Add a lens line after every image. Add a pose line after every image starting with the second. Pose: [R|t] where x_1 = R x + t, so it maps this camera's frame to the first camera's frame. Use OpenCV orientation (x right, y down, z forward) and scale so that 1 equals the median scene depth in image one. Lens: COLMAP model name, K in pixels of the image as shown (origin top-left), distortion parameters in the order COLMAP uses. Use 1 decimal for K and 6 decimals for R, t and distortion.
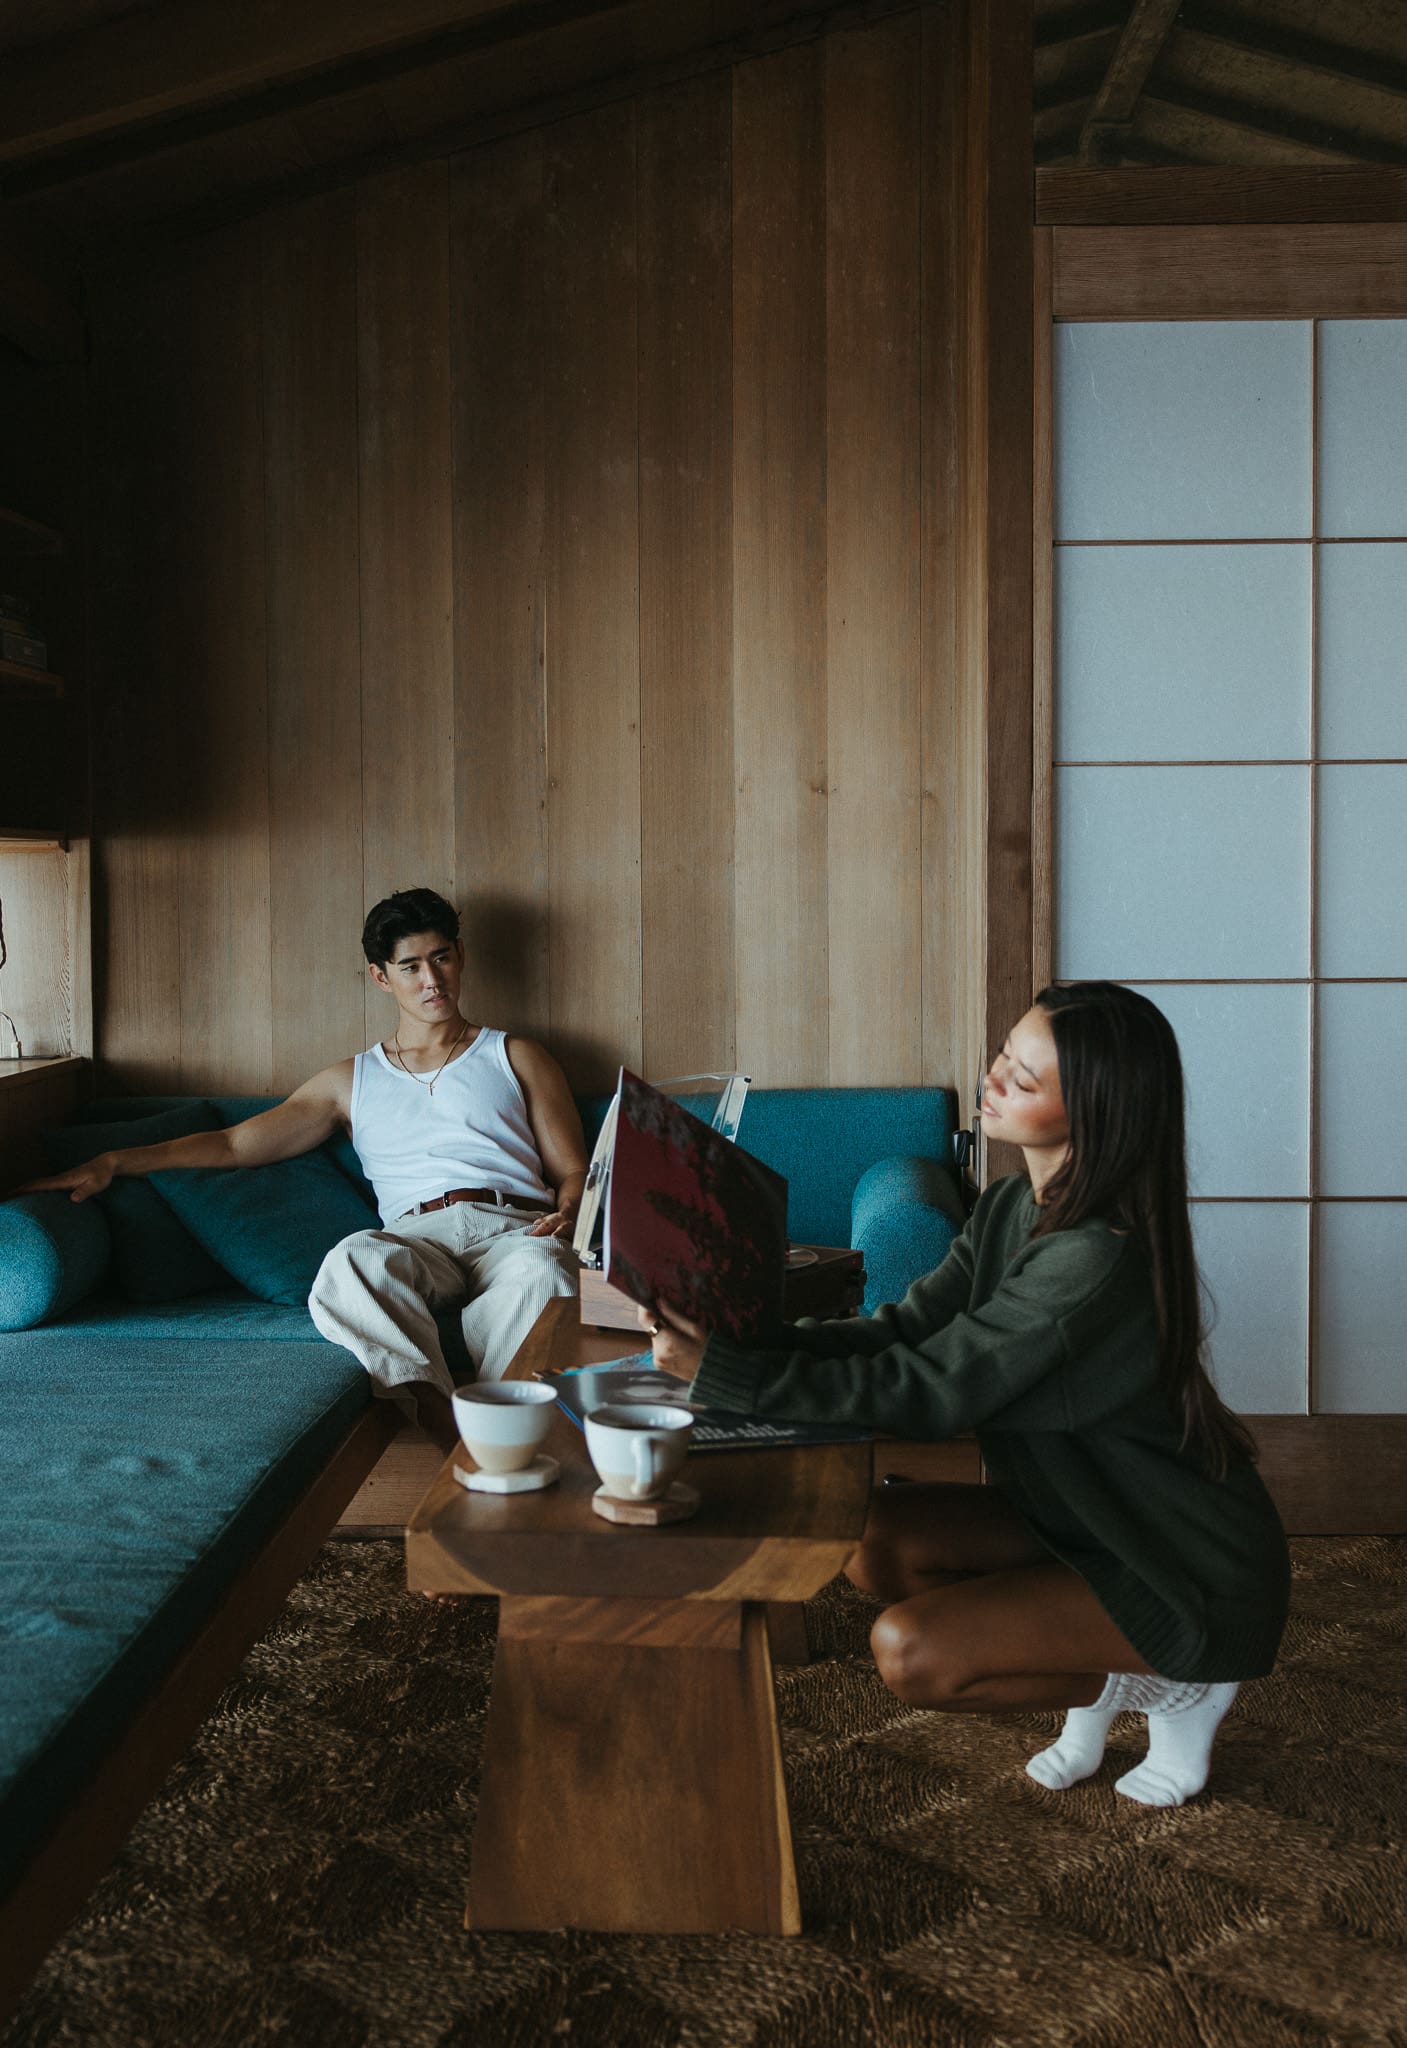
lens RADIAL K [[2336.2, 0, 702.9], [0, 2336.2, 942.2], [0, 0, 1]] dist [-0.004189, 0.012685]
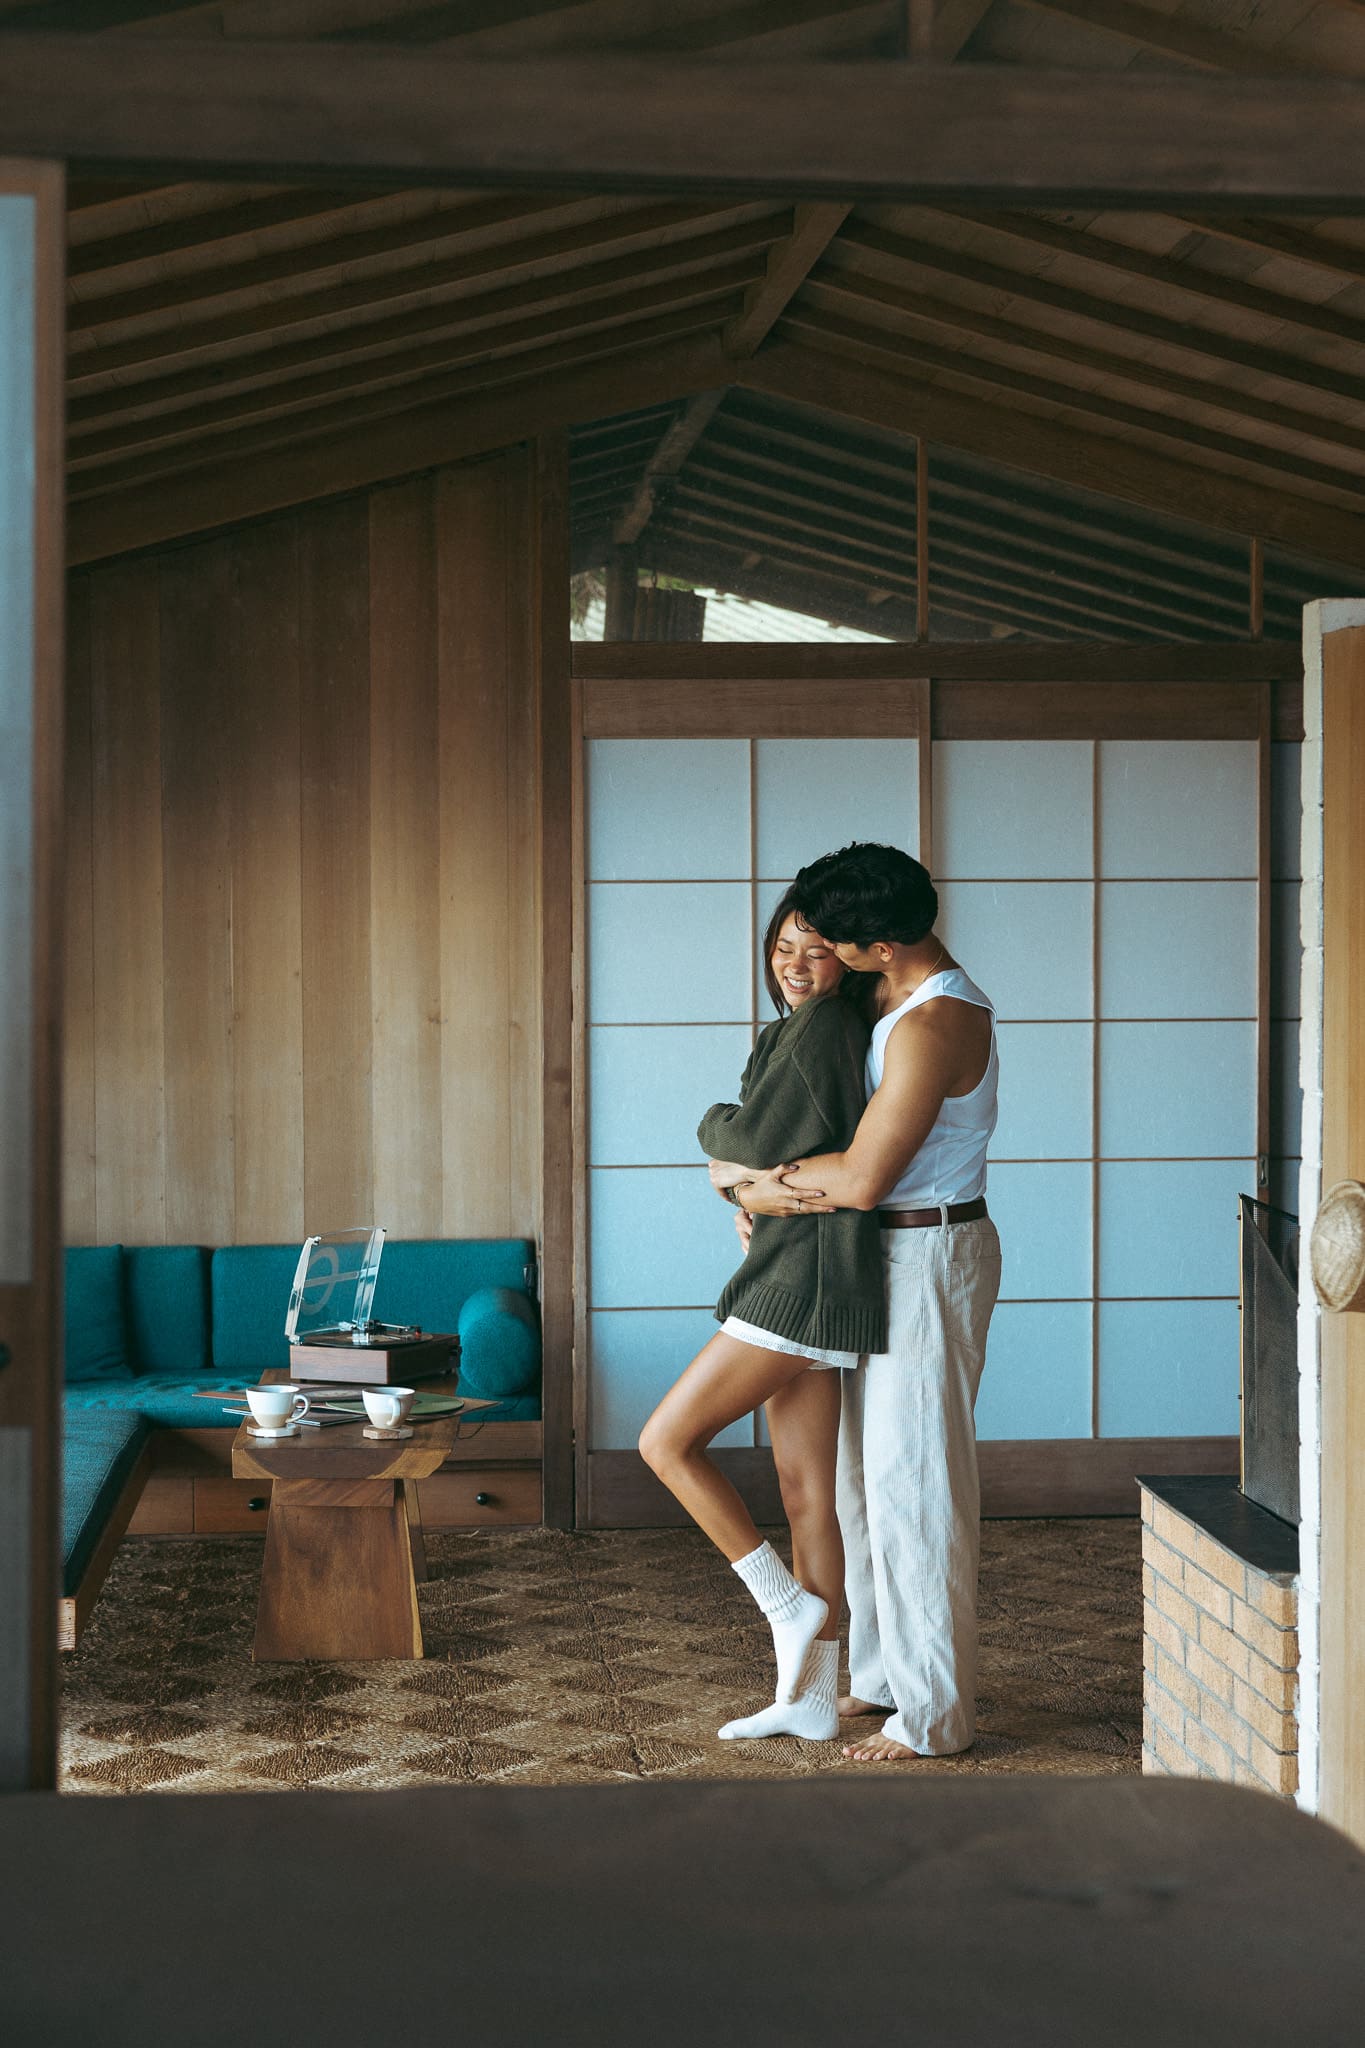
lens RADIAL K [[3312.3, 0, 684.3], [0, 3312.3, 1082.6], [0, 0, 1]] dist [0.006172, 0.118098]
pose [[0.992669, -0.004245, 0.120790, -0.040284], [0.002895, 0.999931, 0.011344, -0.051935], [-0.120830, -0.010911, 0.992613, -0.964398]]
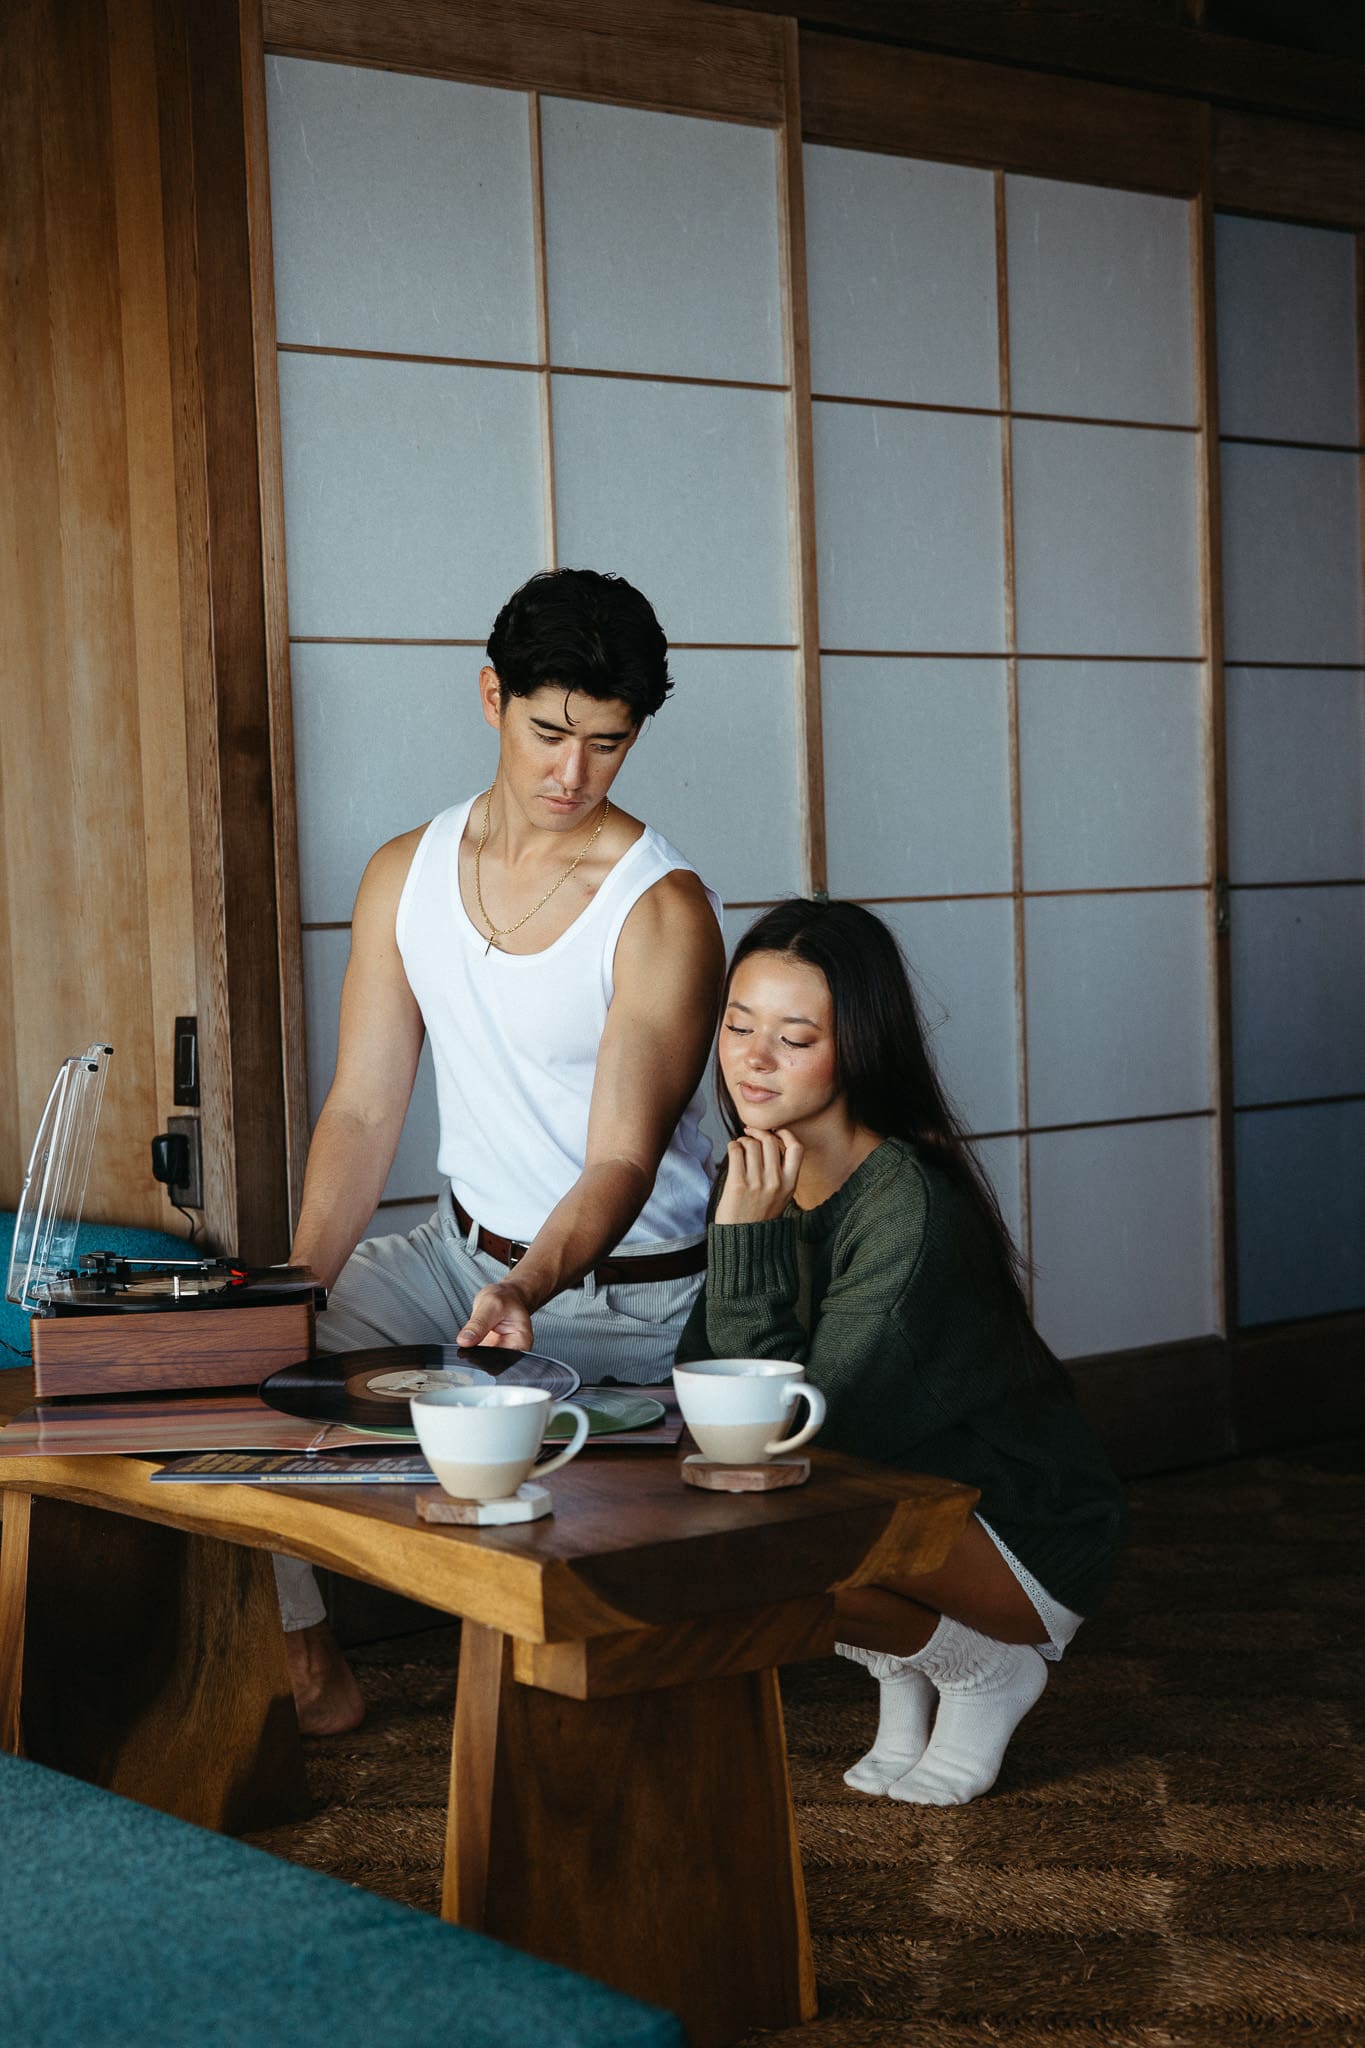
lens RADIAL K [[3312.3, 0, 684.3], [0, 3312.3, 1082.6], [0, 0, 1]] dist [0.006172, 0.118098]
pose [[0.760734, -0.063128, 0.645987, -0.376389], [0.053749, 0.997968, 0.034229, 0.031213], [-0.646835, 0.008682, 0.762581, 0.077876]]
